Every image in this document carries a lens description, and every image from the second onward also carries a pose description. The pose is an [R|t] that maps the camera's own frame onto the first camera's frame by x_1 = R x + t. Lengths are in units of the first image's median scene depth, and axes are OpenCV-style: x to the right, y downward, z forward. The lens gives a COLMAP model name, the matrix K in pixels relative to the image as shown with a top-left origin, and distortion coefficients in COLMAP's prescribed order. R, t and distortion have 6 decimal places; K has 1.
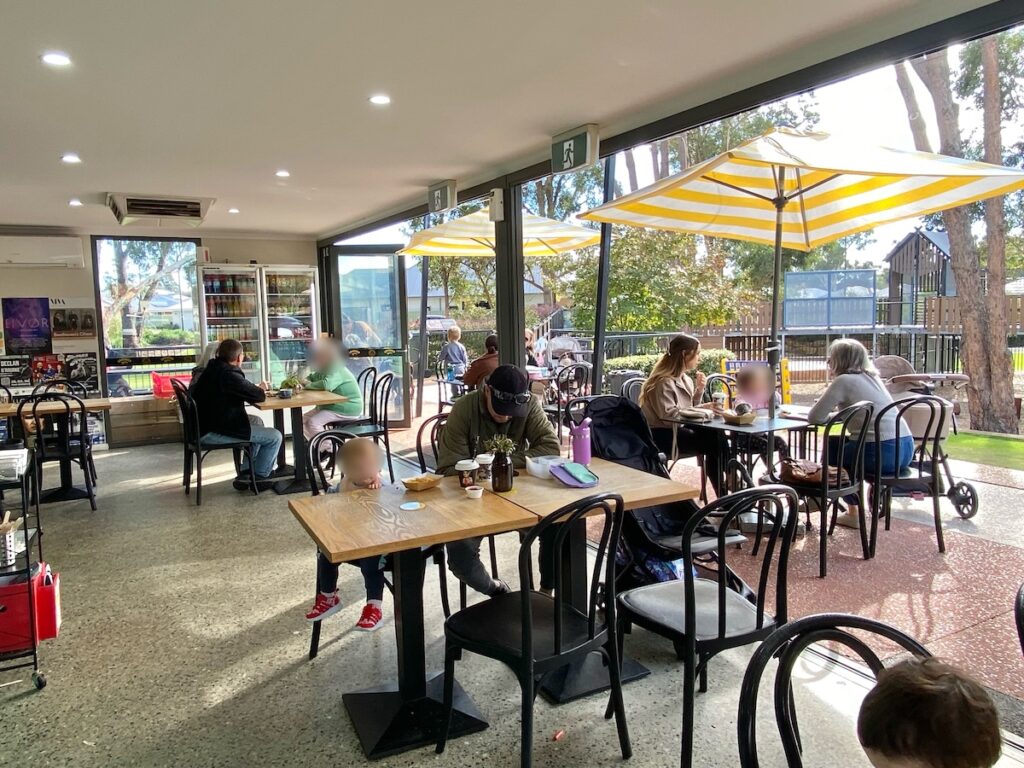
lens RADIAL K [[725.3, 0, 506.9], [0, 725.3, 379.8], [0, 0, 1]] dist [0.009473, 0.000709]
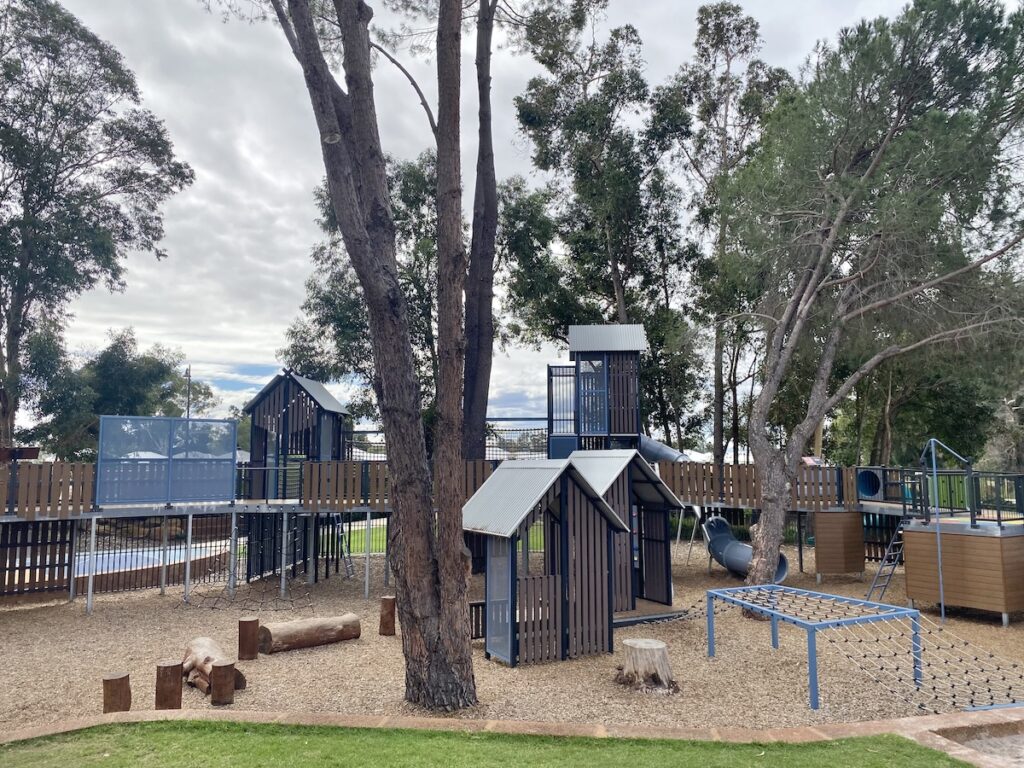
lens RADIAL K [[771.5, 0, 506.6], [0, 771.5, 377.2], [0, 0, 1]] dist [0.004794, -0.002492]
pose [[0.675711, 0.103026, 0.729932, 0.130348], [0.062056, 0.978721, -0.195588, -0.029837], [-0.734550, 0.177457, 0.654939, 0.302534]]
